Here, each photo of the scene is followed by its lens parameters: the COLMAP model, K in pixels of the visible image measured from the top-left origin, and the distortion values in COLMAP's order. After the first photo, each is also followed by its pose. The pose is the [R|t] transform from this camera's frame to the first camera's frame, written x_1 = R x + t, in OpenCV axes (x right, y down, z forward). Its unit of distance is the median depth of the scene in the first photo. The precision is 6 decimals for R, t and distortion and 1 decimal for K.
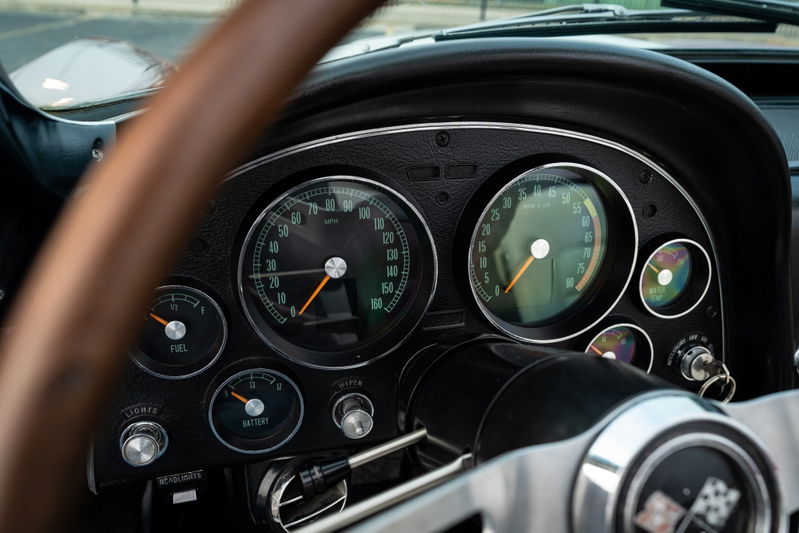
lens RADIAL K [[663.3, 0, 399.5], [0, 663.3, 266.5], [0, 0, 1]] dist [-0.000224, 0.000221]
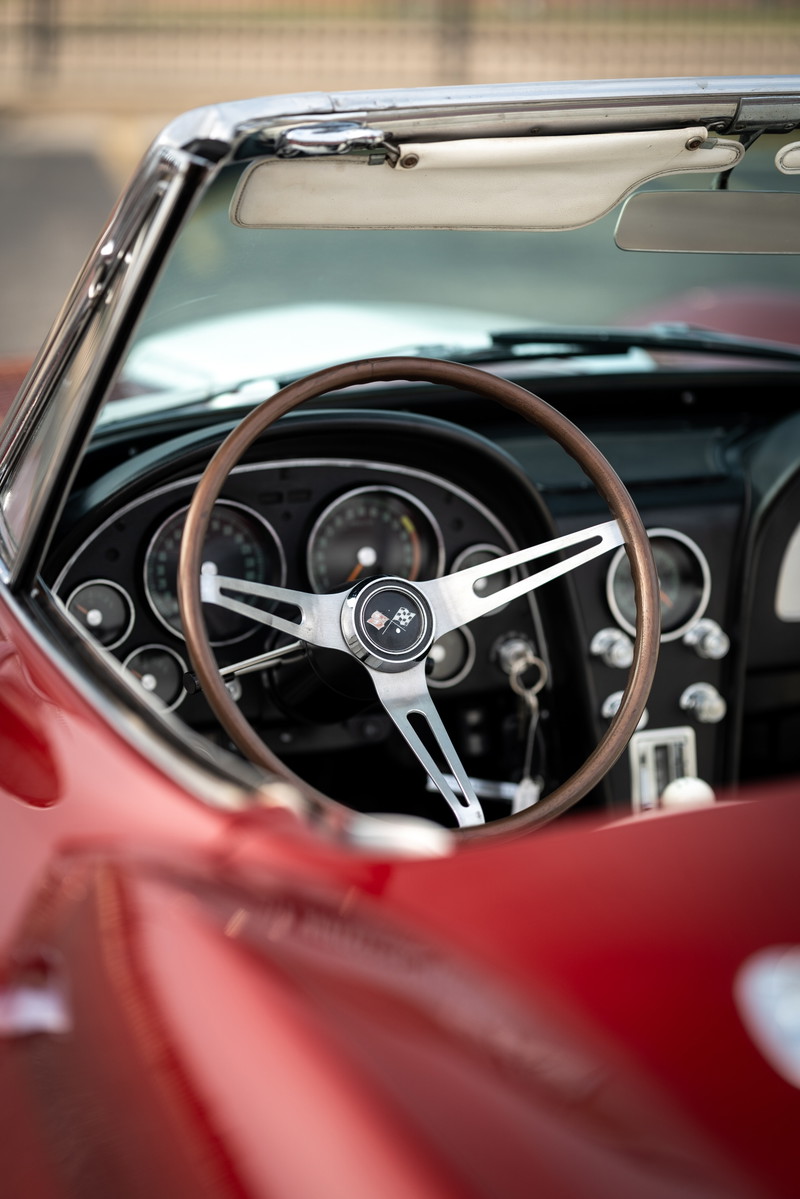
lens RADIAL K [[2955.7, 0, 400.0], [0, 2955.7, 599.5], [0, 0, 1]] dist [0.815217, 0.028375]
pose [[0.995997, -0.044439, 0.077557, -0.180983], [0.057021, 0.984067, -0.168407, 1.105497], [-0.068838, 0.172155, 0.982662, -4.970613]]
